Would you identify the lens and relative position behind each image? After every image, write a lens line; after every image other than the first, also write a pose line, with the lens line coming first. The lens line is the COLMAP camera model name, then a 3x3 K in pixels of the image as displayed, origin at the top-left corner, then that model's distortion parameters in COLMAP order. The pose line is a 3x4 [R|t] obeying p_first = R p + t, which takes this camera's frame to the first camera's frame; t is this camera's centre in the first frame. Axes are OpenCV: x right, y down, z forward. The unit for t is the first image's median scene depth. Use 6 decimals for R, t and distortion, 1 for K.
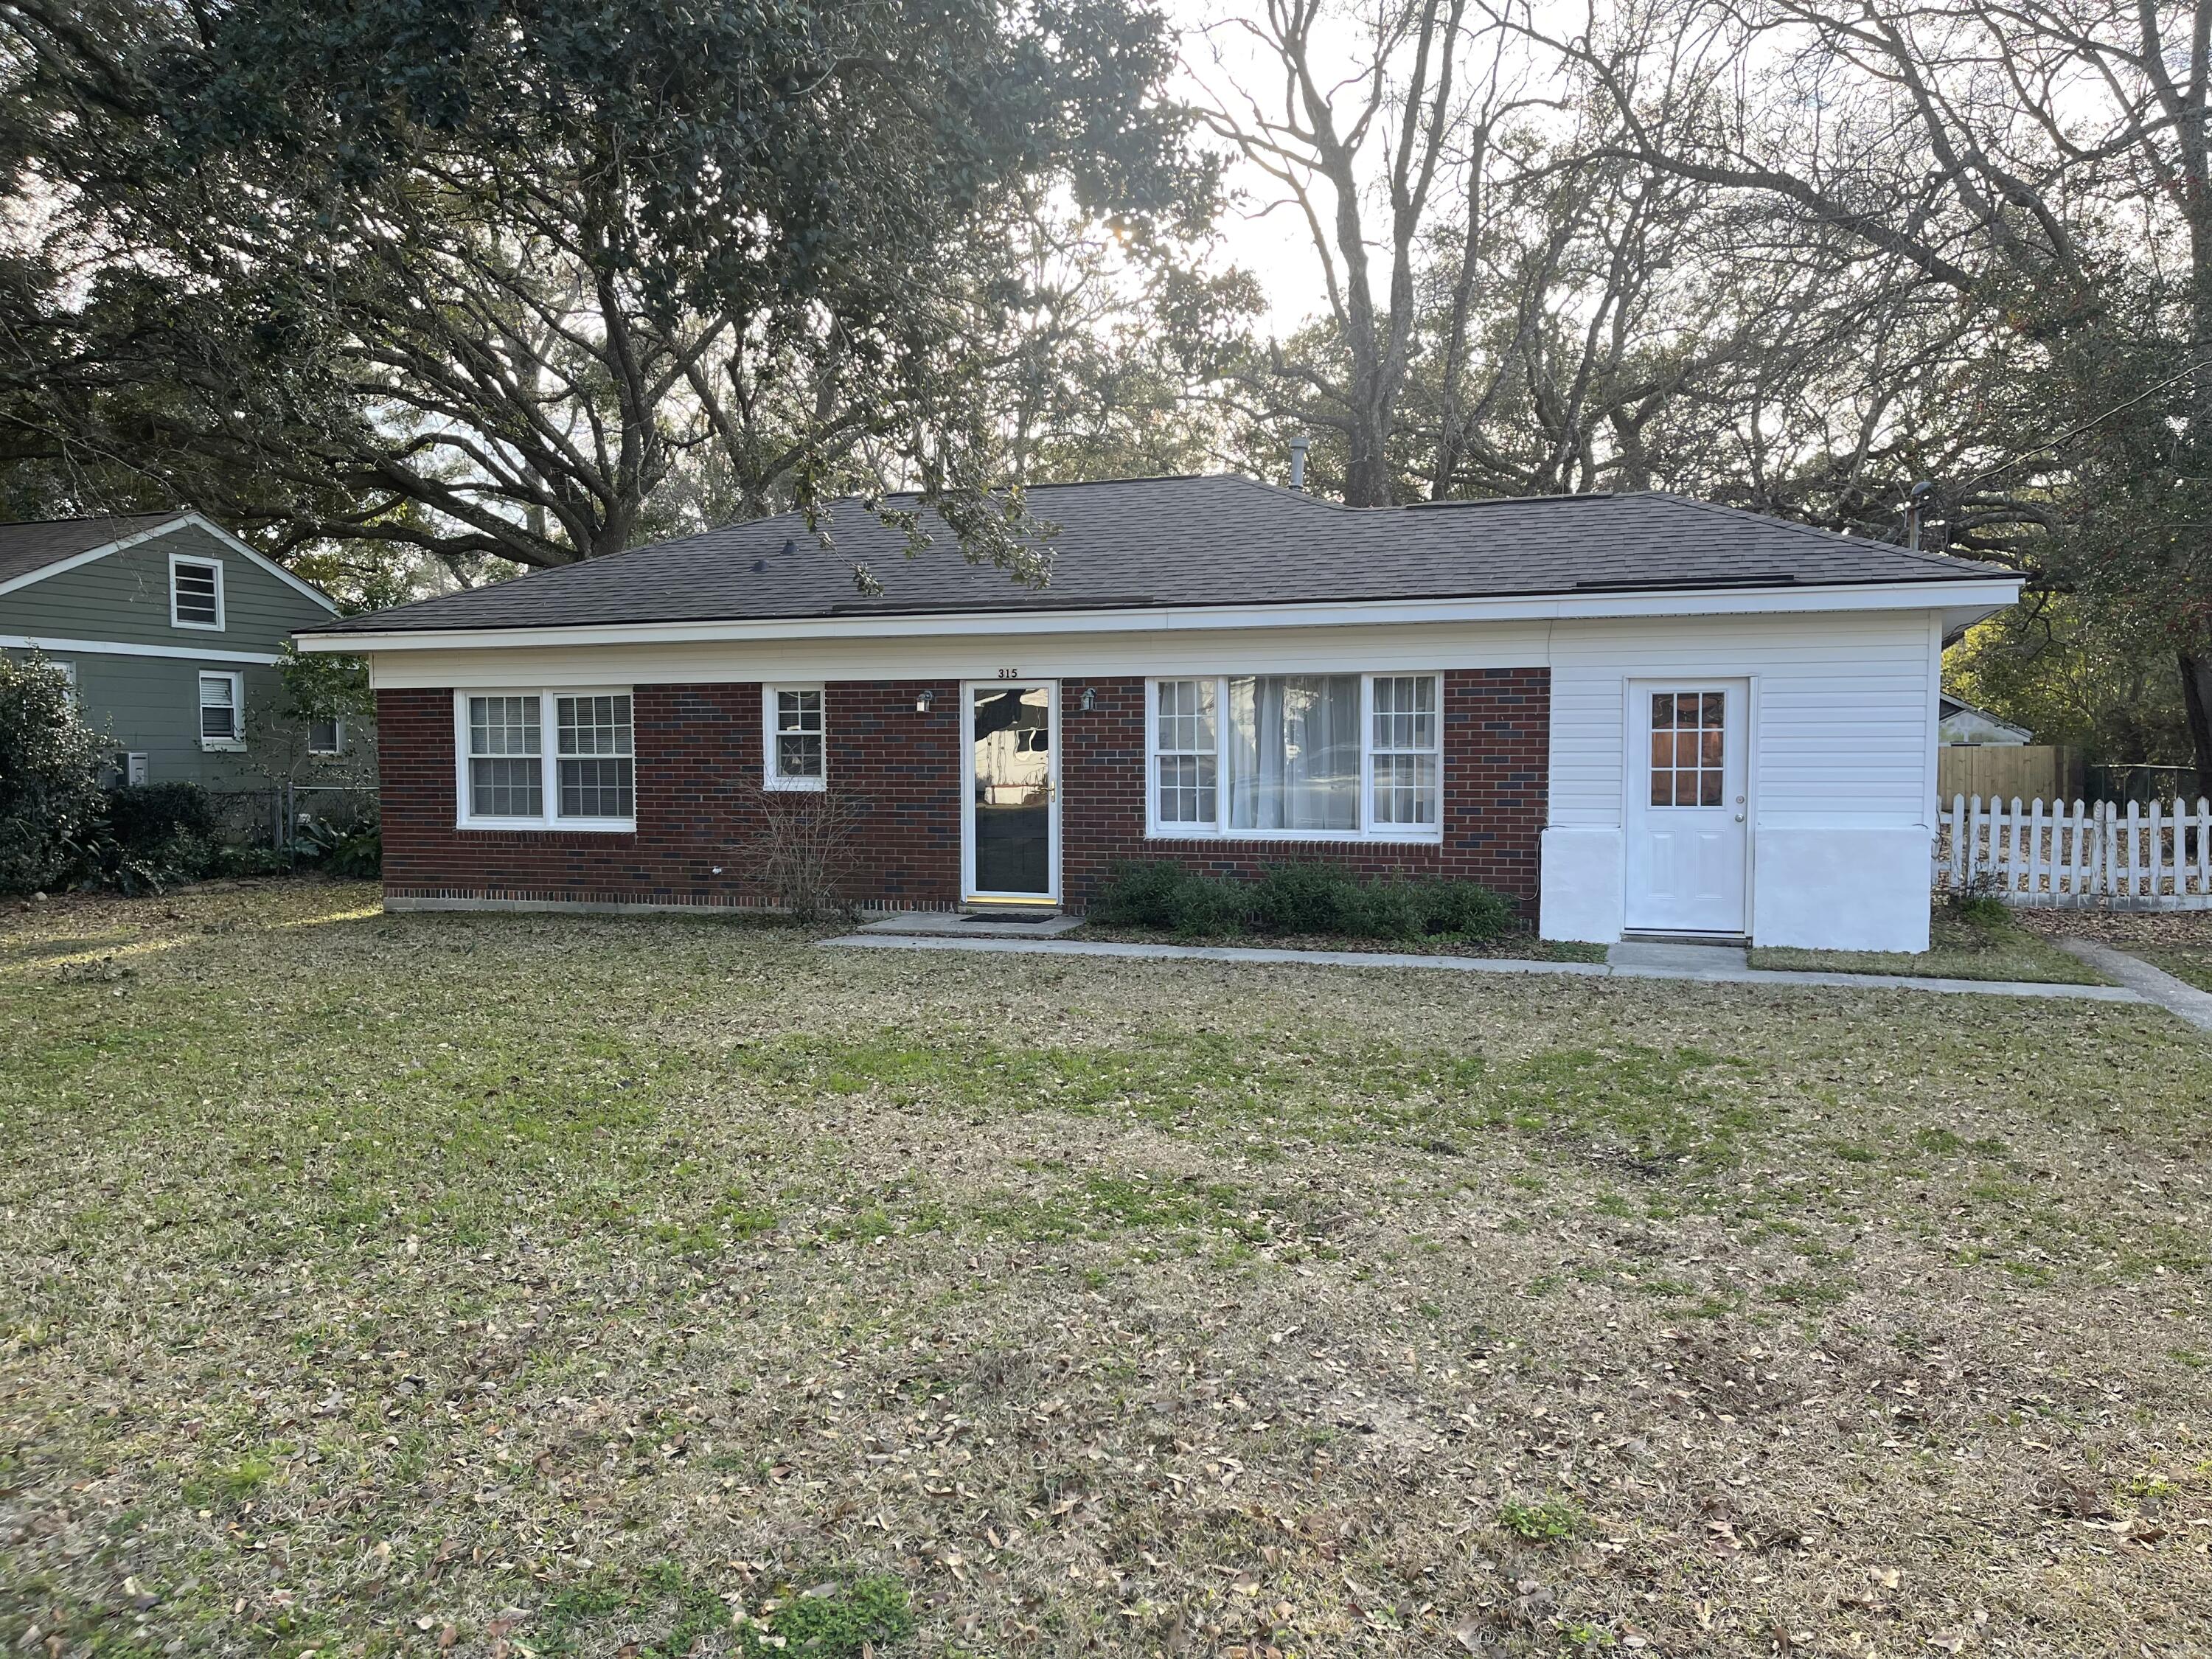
lens RADIAL K [[1663.2, 0, 1108.8], [0, 1663.2, 835.9], [0, 0, 1]] dist [0.046042, -0.046210]
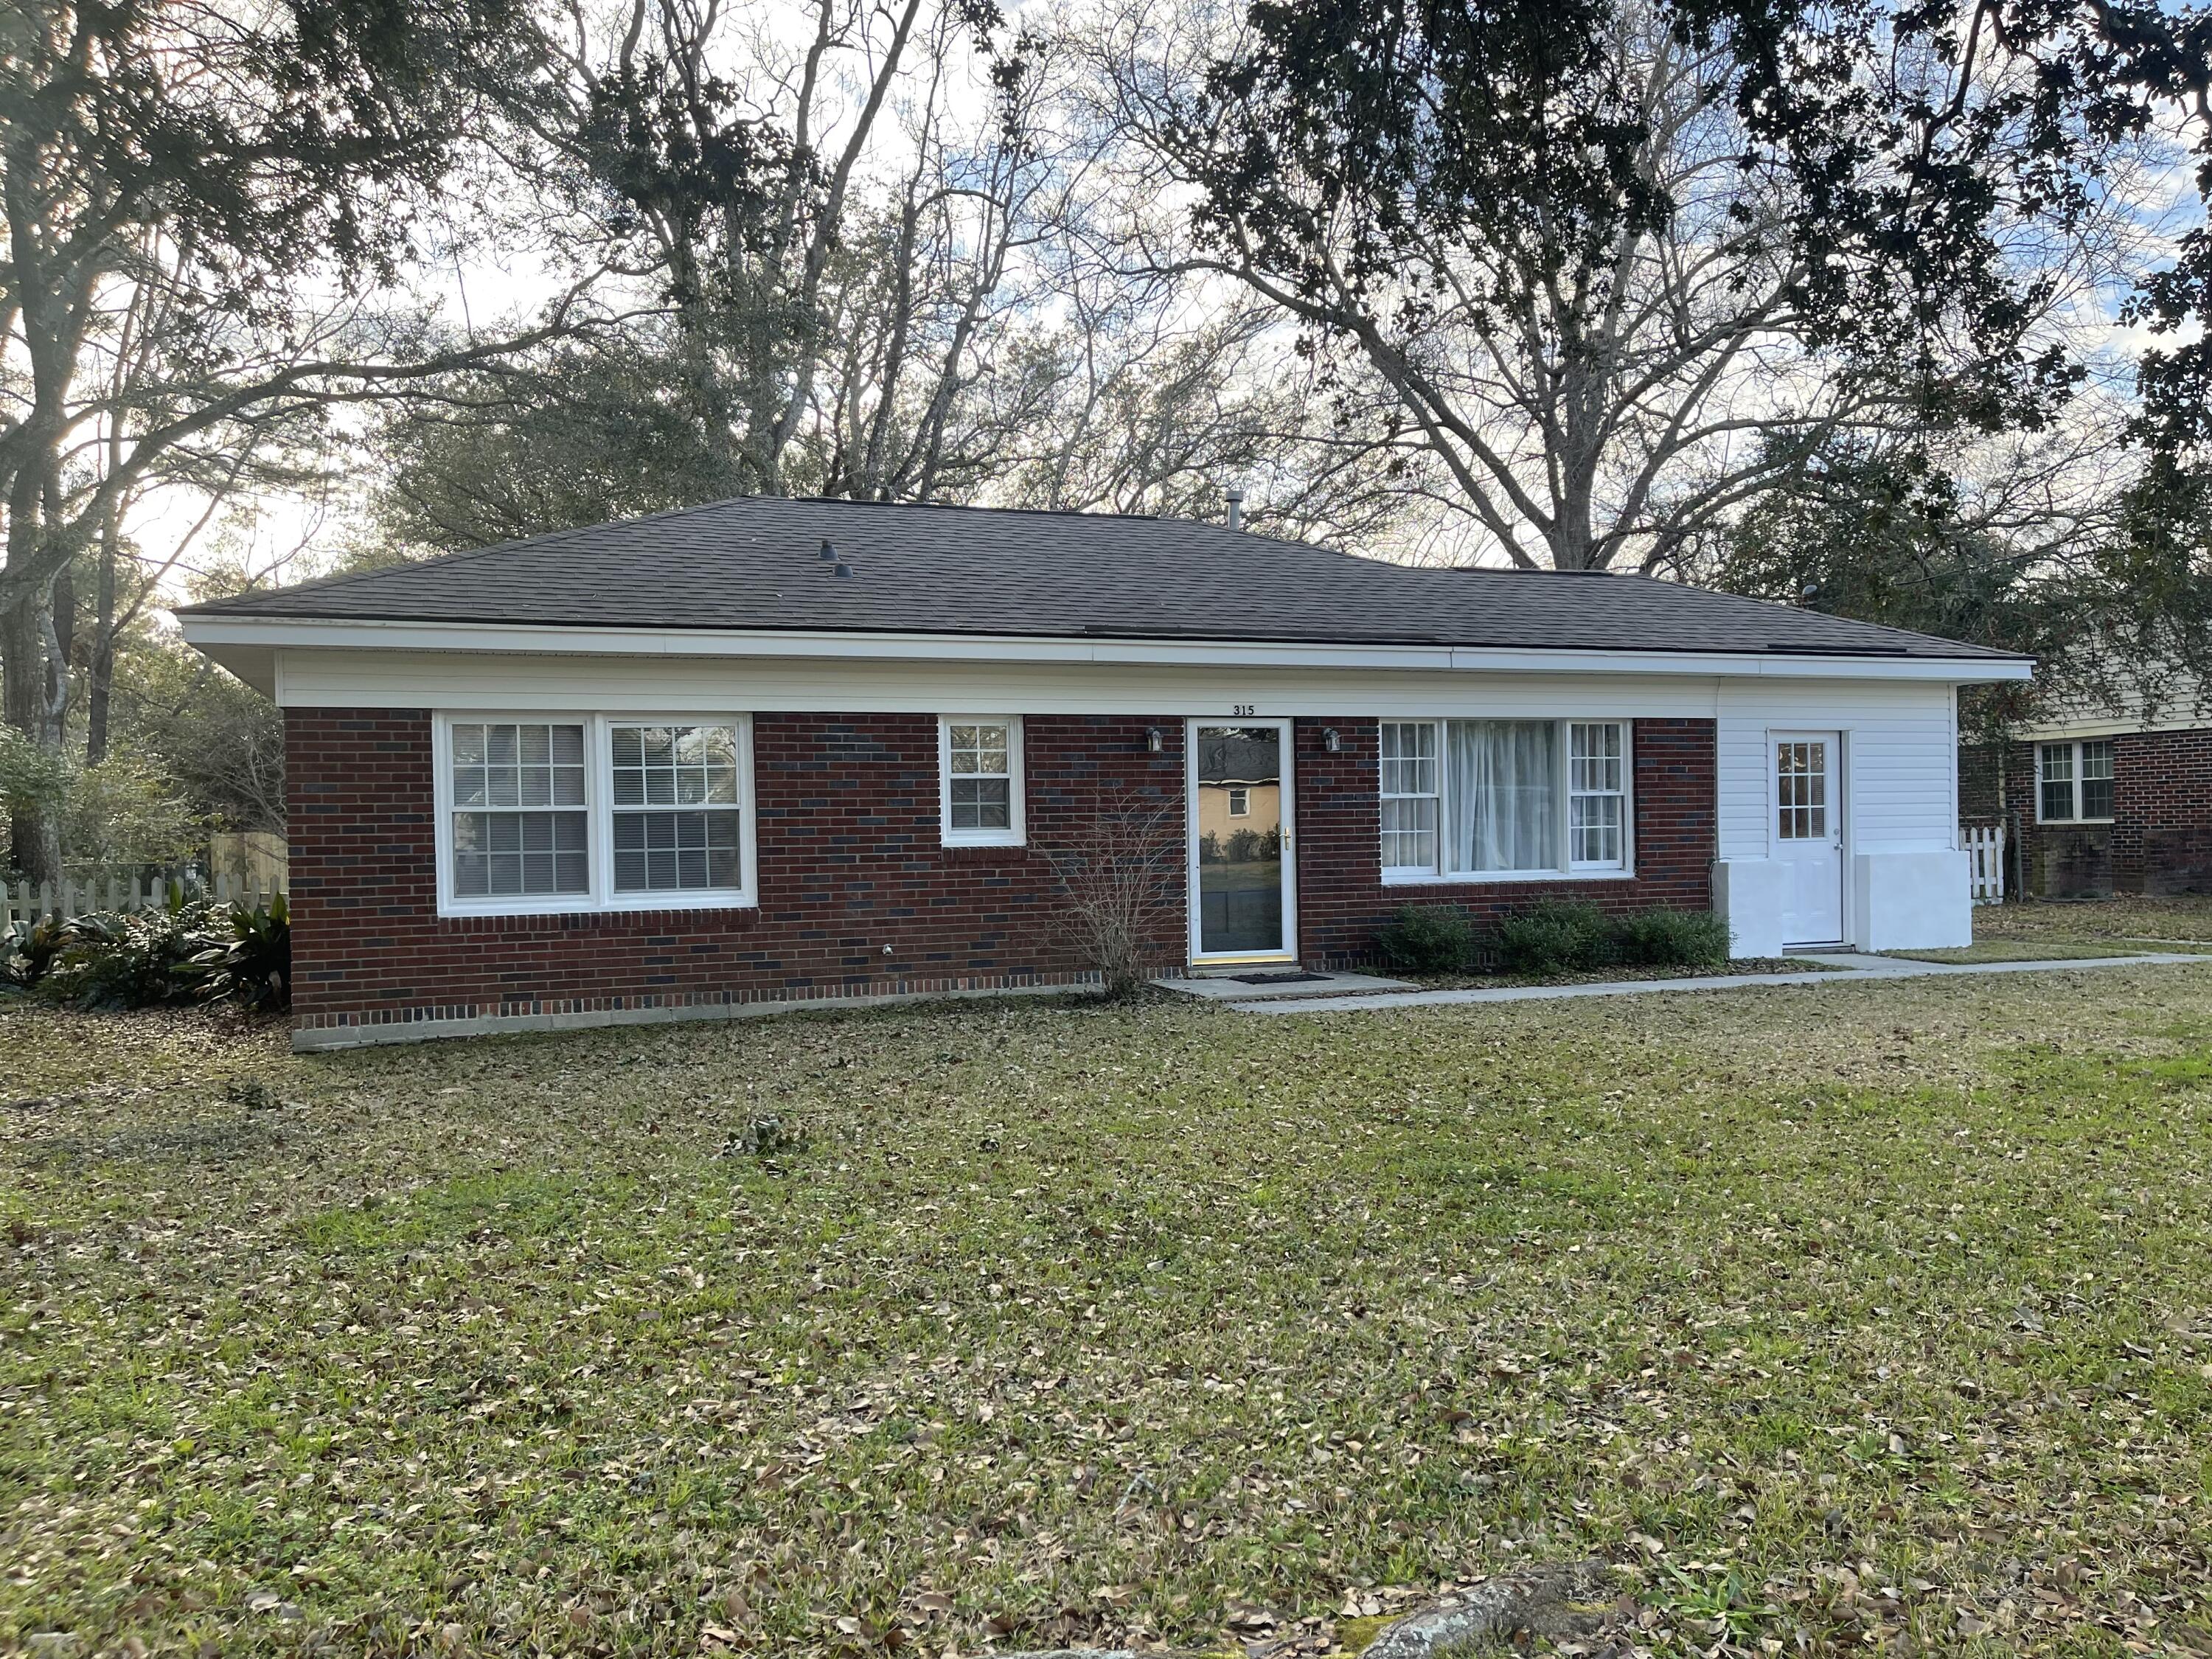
lens RADIAL K [[1663.2, 0, 1108.0], [0, 1663.2, 827.8], [0, 0, 1]] dist [0.046042, -0.046210]
pose [[0.774243, -0.012091, 0.632772, -0.695578], [0.045410, 0.998302, -0.036488, -0.003406], [-0.631257, 0.056985, 0.773478, 0.343510]]
